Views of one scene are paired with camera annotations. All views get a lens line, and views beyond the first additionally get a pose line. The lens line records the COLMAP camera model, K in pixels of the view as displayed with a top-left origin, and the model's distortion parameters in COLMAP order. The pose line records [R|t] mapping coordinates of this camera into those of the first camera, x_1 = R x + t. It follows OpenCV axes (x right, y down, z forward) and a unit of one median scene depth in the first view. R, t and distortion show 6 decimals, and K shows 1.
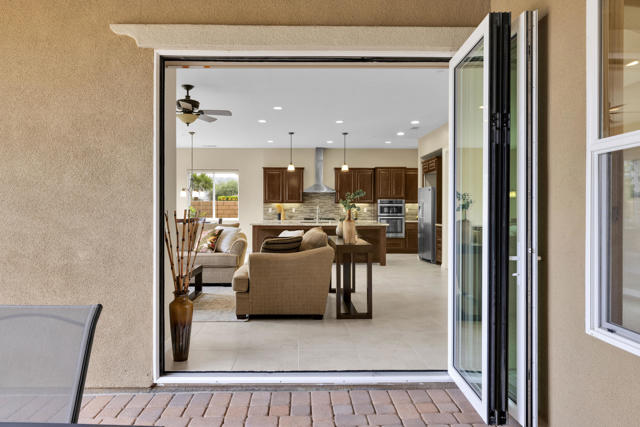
lens RADIAL K [[435.3, 0, 320.4], [0, 435.3, 211.5], [0, 0, 1]] dist [0.002000, 0.001920]
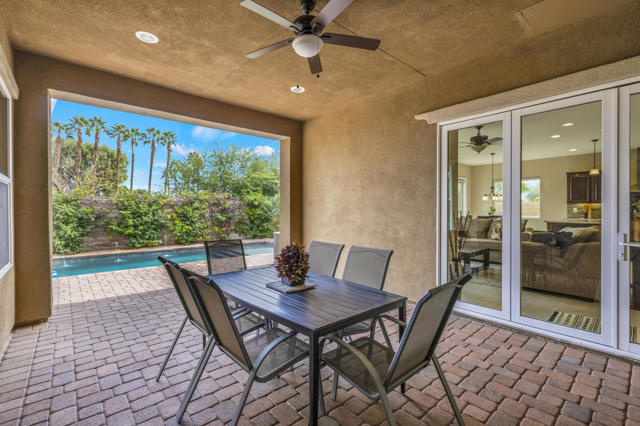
lens RADIAL K [[286.7, 0, 319.4], [0, 286.7, 210.6], [0, 0, 1]] dist [0.001728, -0.000546]
pose [[0.667609, 0.003598, -0.744503, 0.184082], [-0.003188, 0.999993, 0.001975, -0.006944], [0.744505, 0.001055, 0.667616, -0.169588]]
